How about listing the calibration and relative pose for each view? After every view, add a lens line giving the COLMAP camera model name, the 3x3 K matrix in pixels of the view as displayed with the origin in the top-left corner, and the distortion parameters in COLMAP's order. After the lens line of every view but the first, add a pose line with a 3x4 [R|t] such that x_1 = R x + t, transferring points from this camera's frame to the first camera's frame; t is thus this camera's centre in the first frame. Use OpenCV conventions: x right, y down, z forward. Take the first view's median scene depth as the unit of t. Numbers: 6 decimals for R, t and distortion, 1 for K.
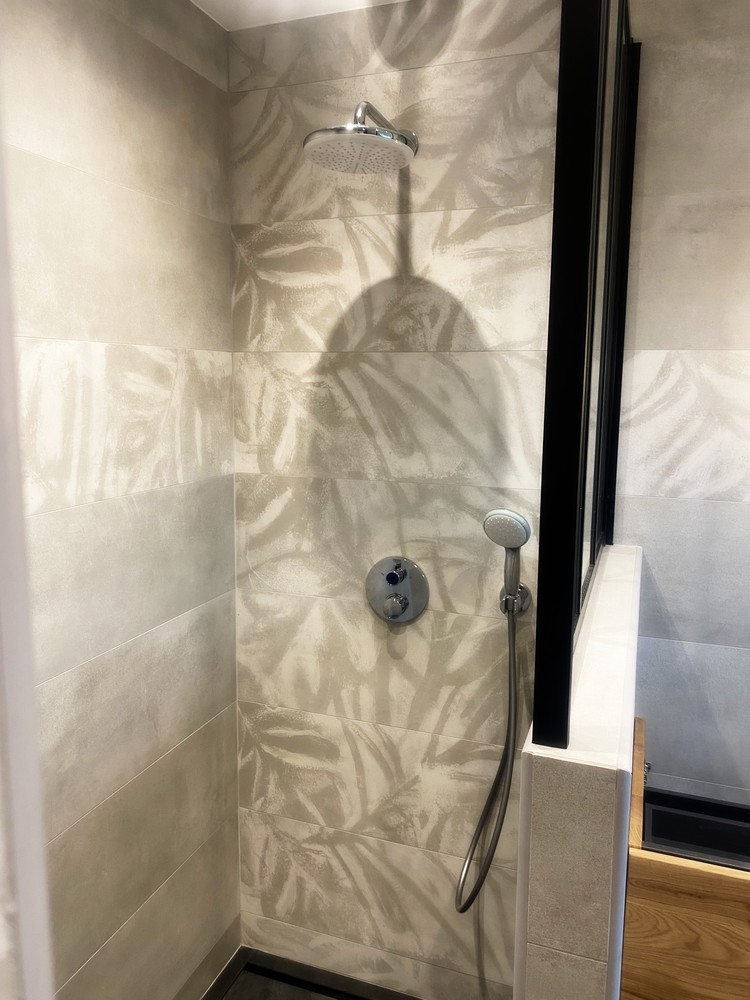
lens RADIAL K [[756.3, 0, 366.3], [0, 756.3, 483.9], [0, 0, 1]] dist [0.037031, -0.055522]
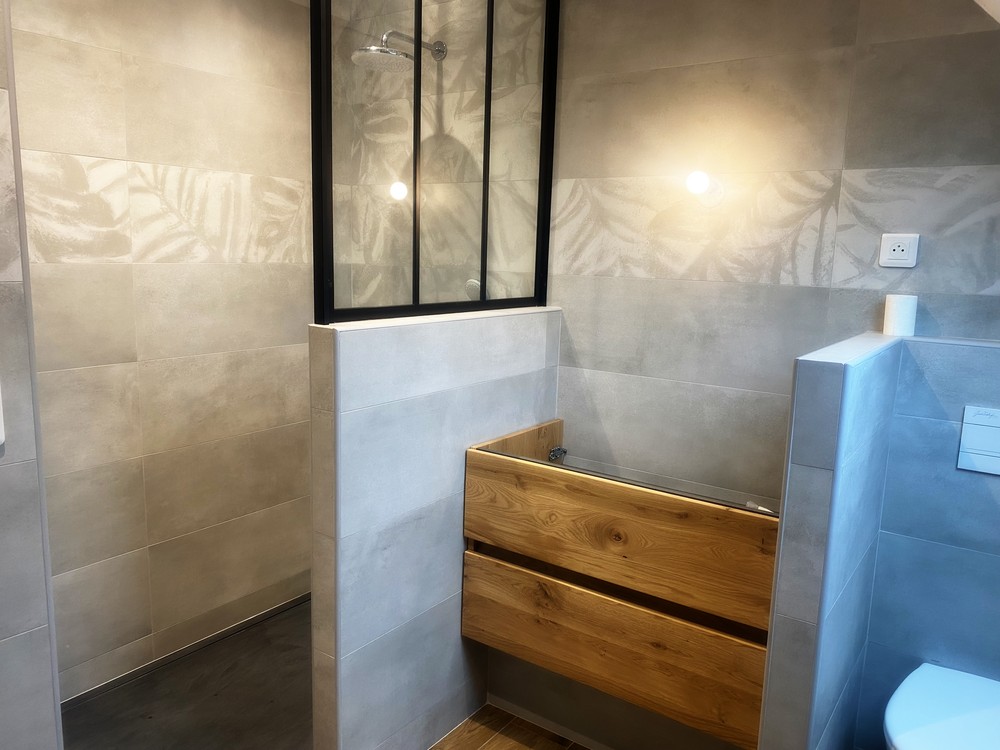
lens RADIAL K [[756.3, 0, 493.1], [0, 756.3, 379.6], [0, 0, 1]] dist [0.037031, -0.055522]
pose [[0.964963, 0.062821, -0.254755, 0.639703], [-0.054958, 0.997770, 0.037873, 0.182424], [0.256566, -0.022545, 0.966264, -0.548984]]
